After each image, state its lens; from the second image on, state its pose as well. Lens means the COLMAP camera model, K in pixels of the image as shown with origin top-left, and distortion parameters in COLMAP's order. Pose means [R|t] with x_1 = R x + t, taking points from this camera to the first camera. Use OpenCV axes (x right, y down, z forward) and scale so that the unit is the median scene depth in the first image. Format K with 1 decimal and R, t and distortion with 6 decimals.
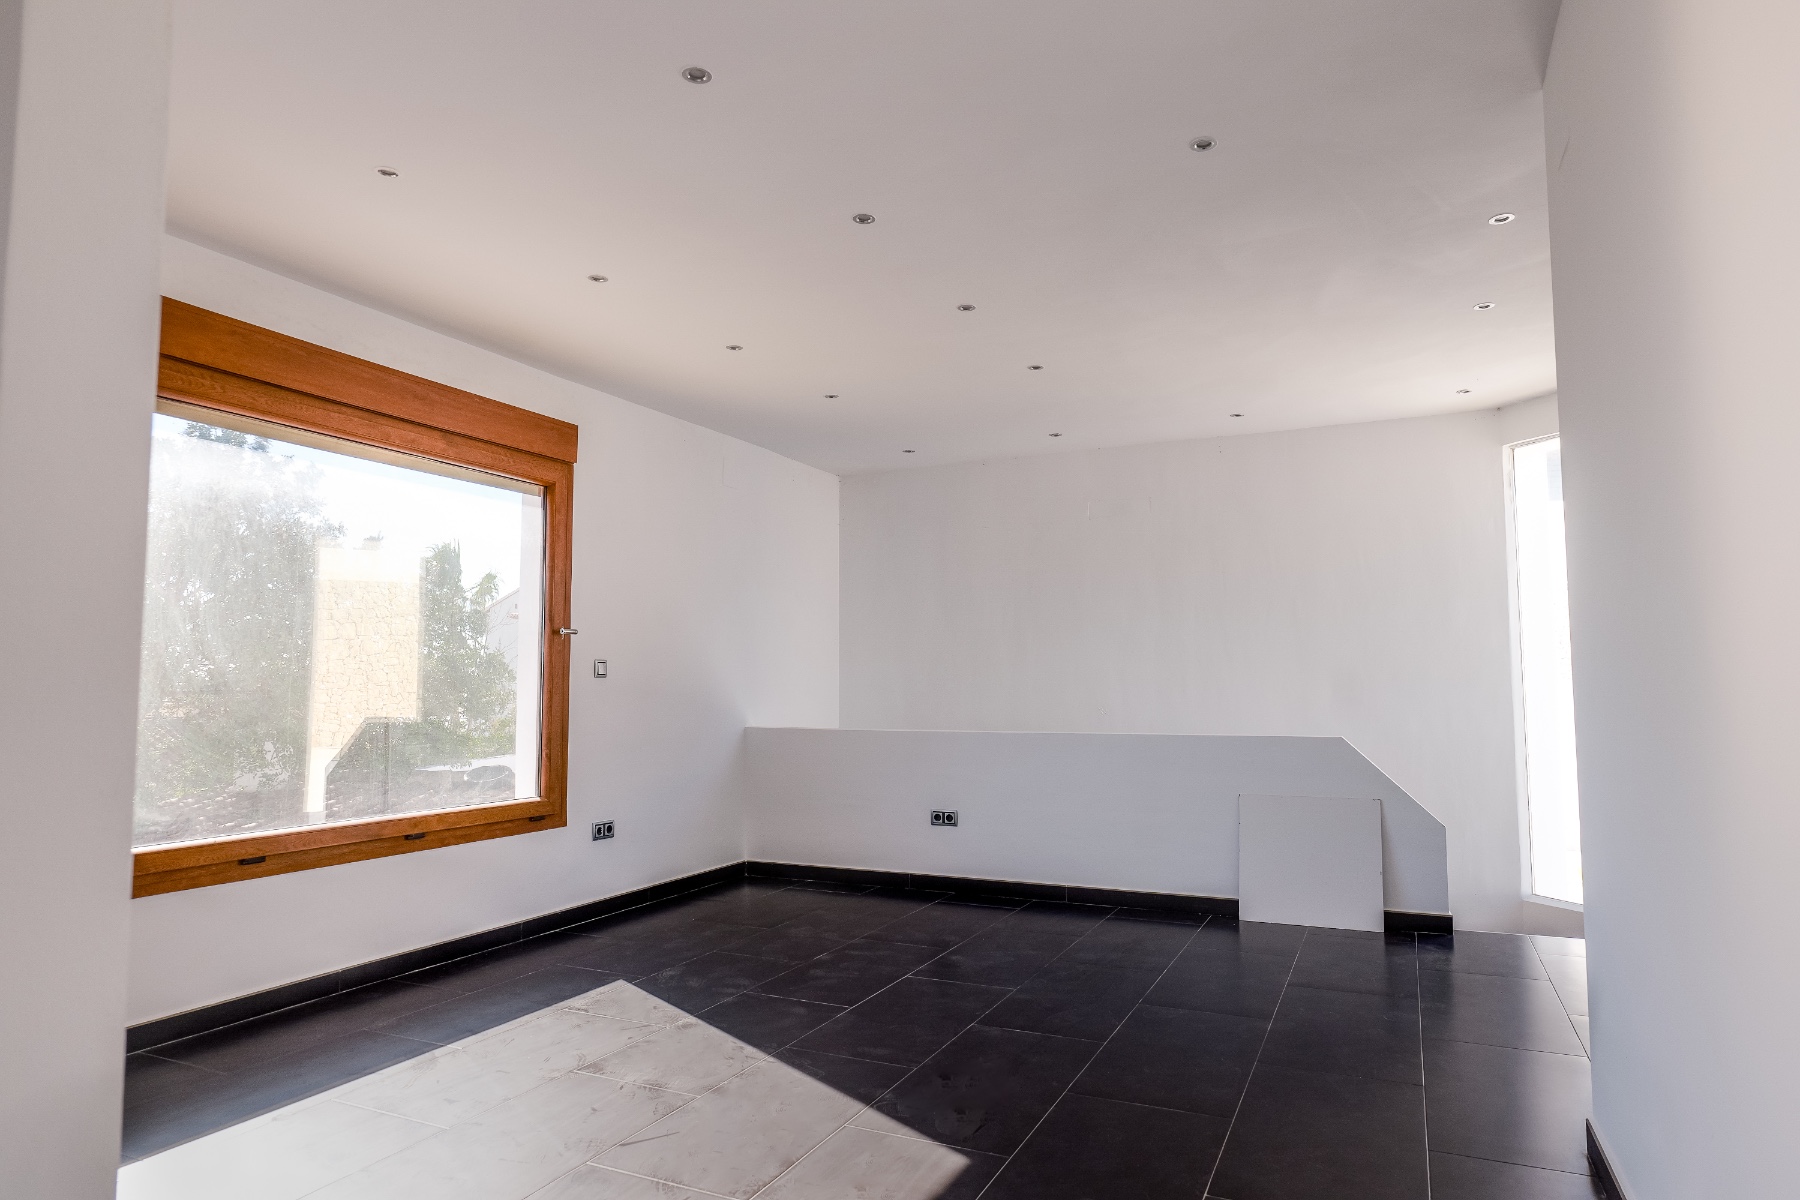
lens RADIAL K [[1053.2, 0, 900.5], [0, 1053.2, 607.9], [0, 0, 1]] dist [-0.025740, 0.014257]
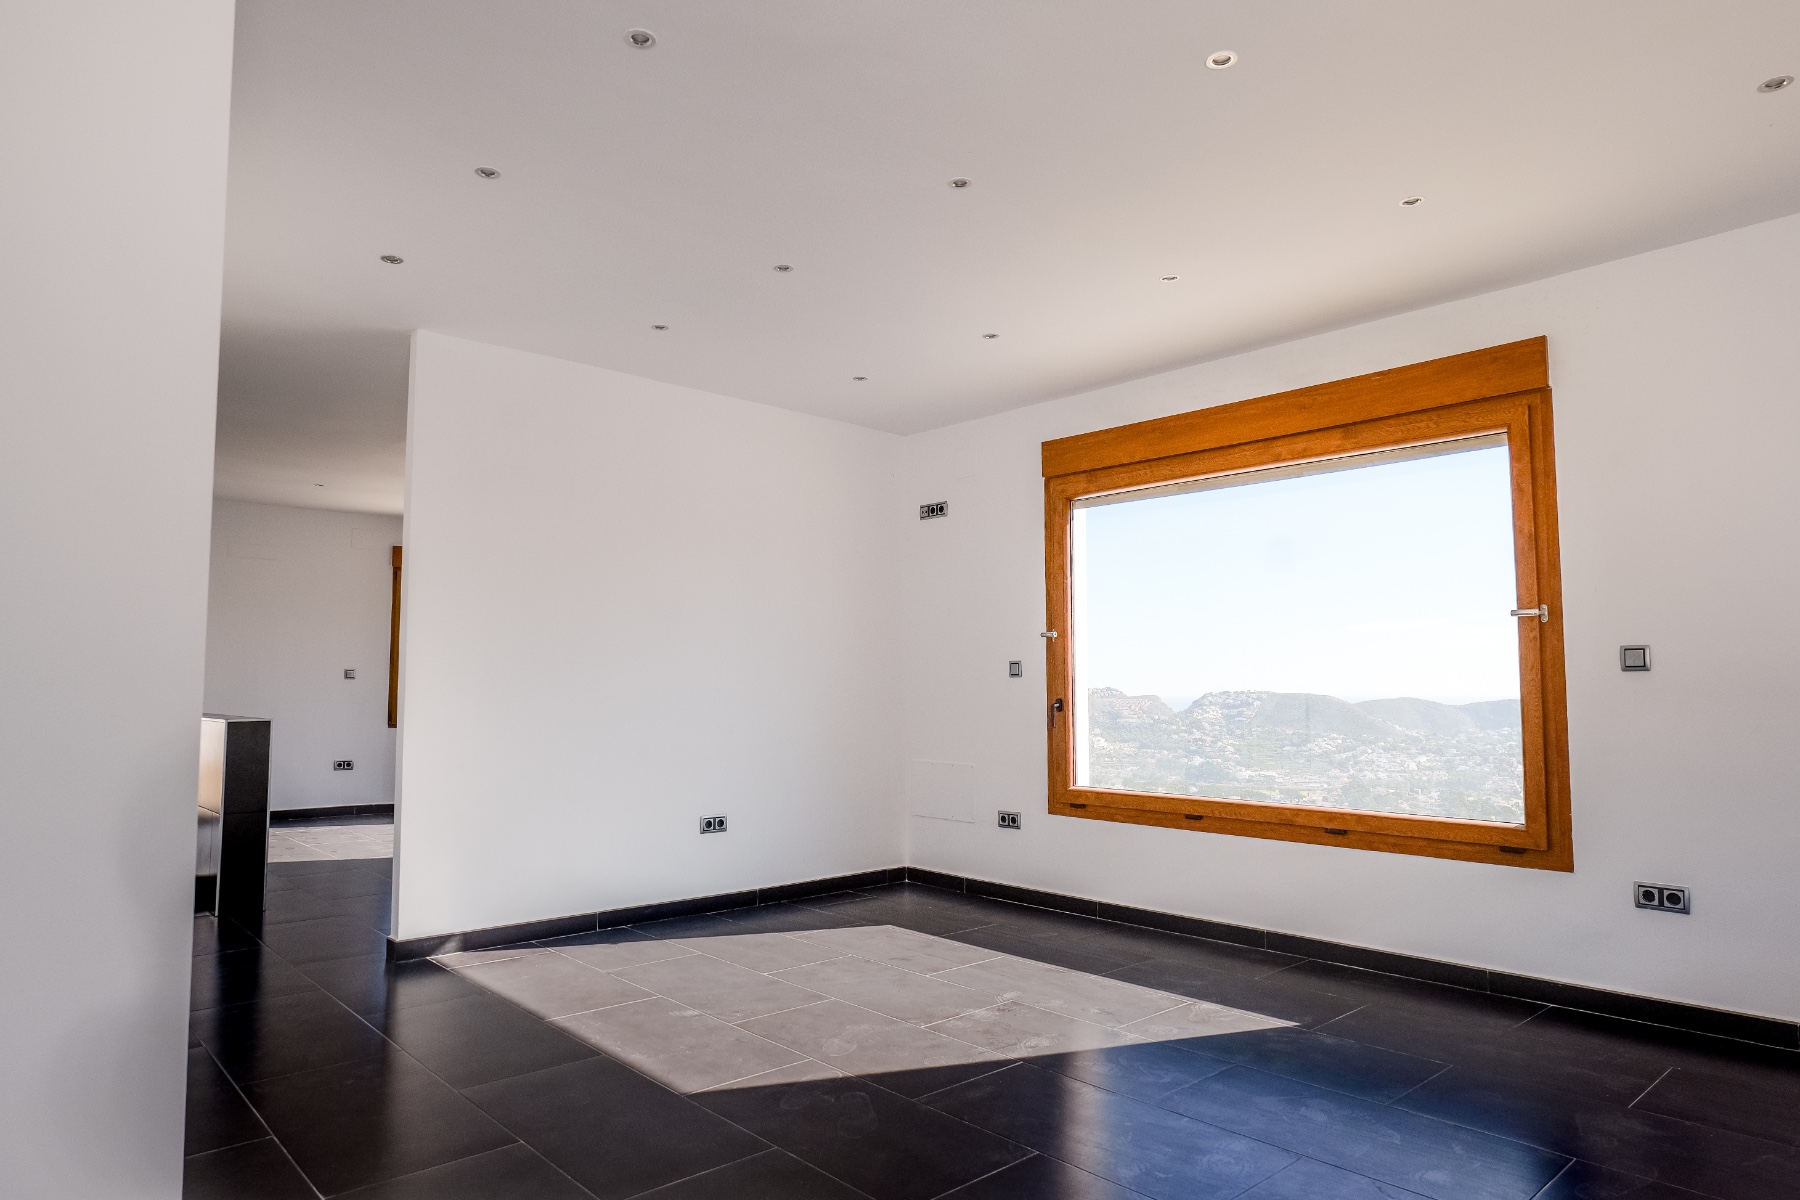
lens RADIAL K [[1083.1, 0, 895.7], [0, 1083.1, 599.4], [0, 0, 1]] dist [-0.079903, 0.112085]
pose [[-0.370779, -0.072866, -0.925858, 0.595081], [0.069153, 0.991984, -0.105764, 0.066072], [0.926143, -0.103241, -0.362768, 0.887192]]
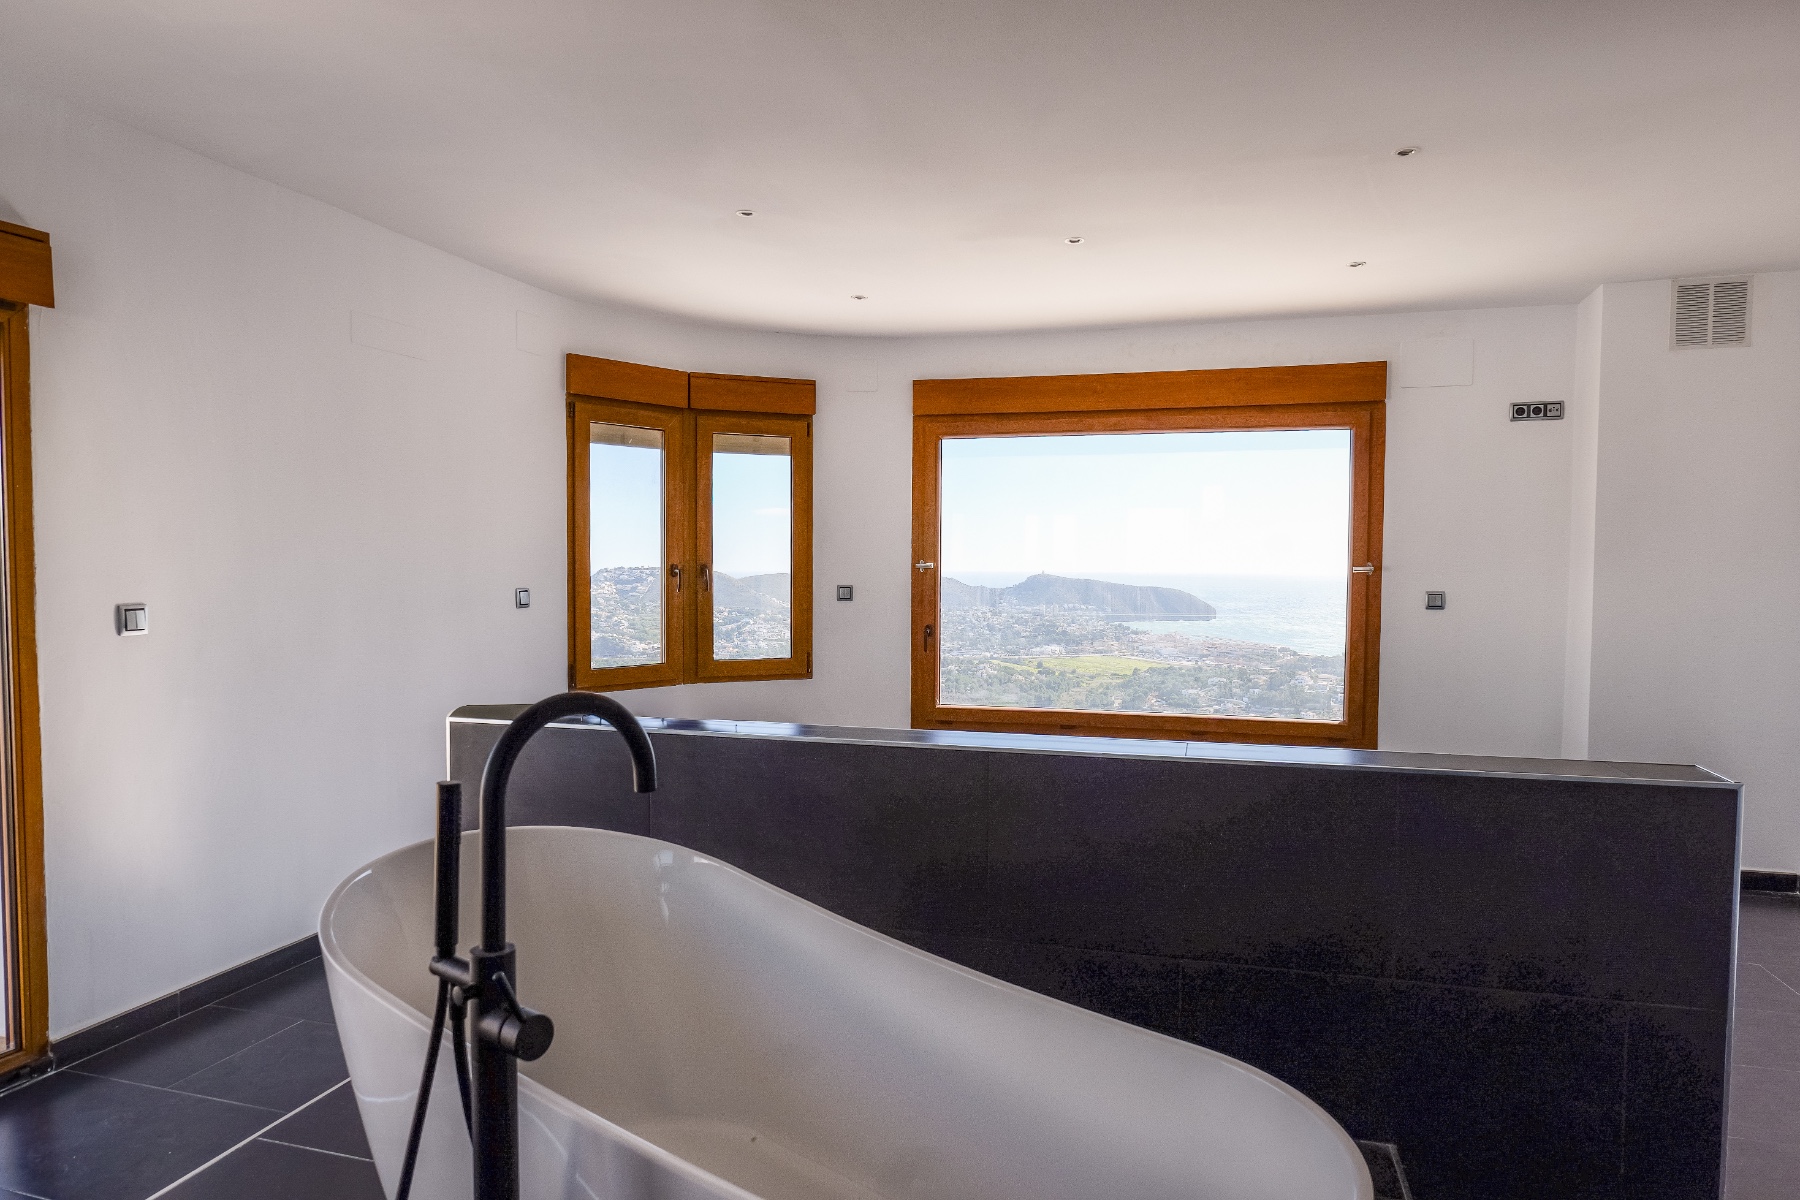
lens RADIAL K [[1074.7, 0, 901.6], [0, 1074.7, 604.9], [0, 0, 1]] dist [-0.020102, 0.006354]
pose [[0.173482, 0.040964, -0.983985, 0.668992], [0.069036, 0.996171, 0.053643, -0.026586], [0.982414, -0.077237, 0.169990, 0.398201]]
